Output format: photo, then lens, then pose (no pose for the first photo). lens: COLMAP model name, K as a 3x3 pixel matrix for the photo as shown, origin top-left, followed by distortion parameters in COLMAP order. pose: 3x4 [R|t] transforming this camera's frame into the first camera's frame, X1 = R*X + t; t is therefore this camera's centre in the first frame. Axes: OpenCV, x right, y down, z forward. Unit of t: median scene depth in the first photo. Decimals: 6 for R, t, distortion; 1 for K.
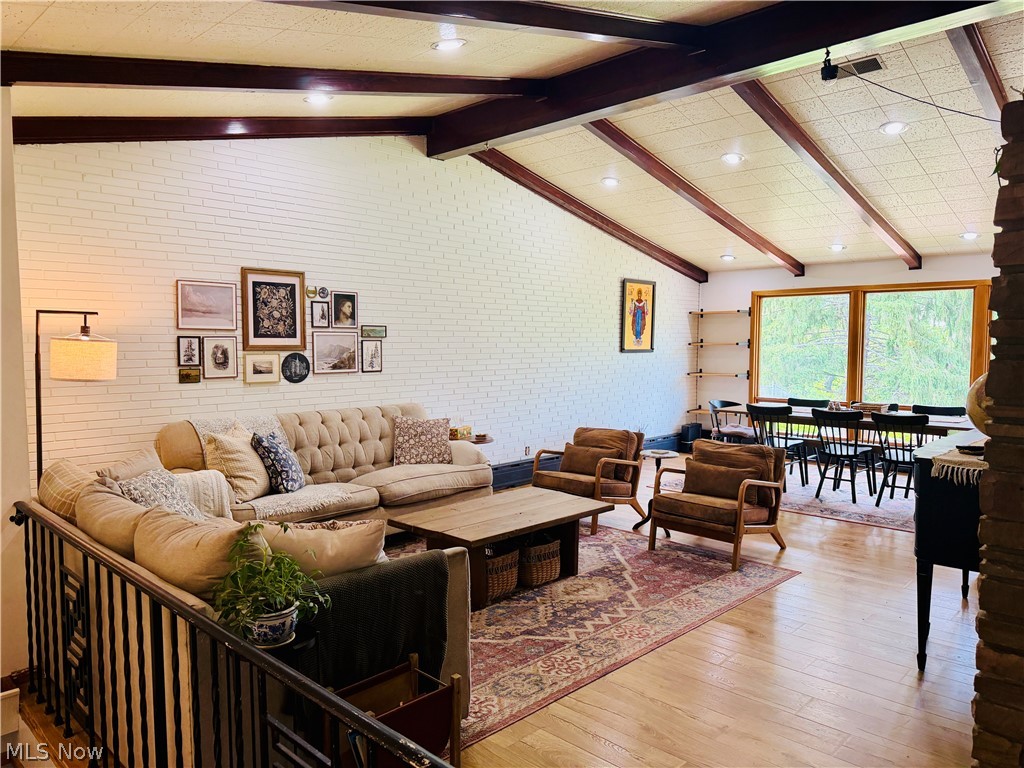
lens RADIAL K [[699.5, 0, 504.6], [0, 699.5, 387.4], [0, 0, 1]] dist [0.010980, -0.000893]
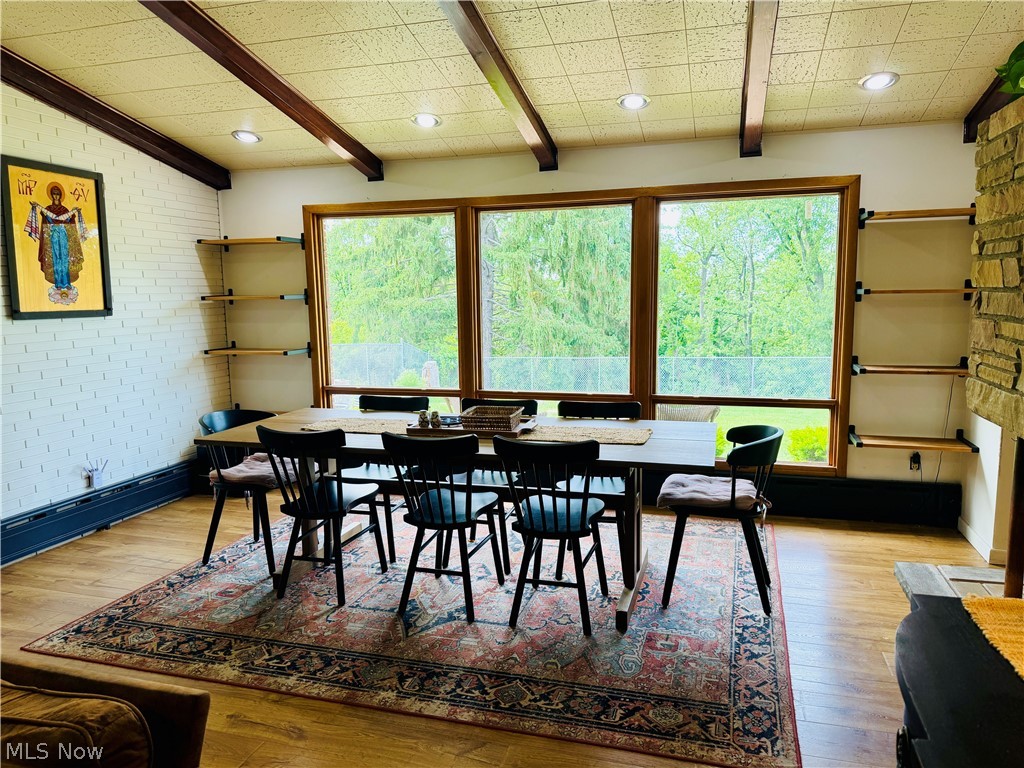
lens RADIAL K [[699.5, 0, 515.6], [0, 699.5, 381.0], [0, 0, 1]] dist [0.010980, -0.000893]
pose [[0.874134, -0.068893, 0.480773, 0.220375], [0.041632, 0.996874, 0.067154, -0.024897], [-0.483897, -0.038686, 0.874270, 0.410294]]
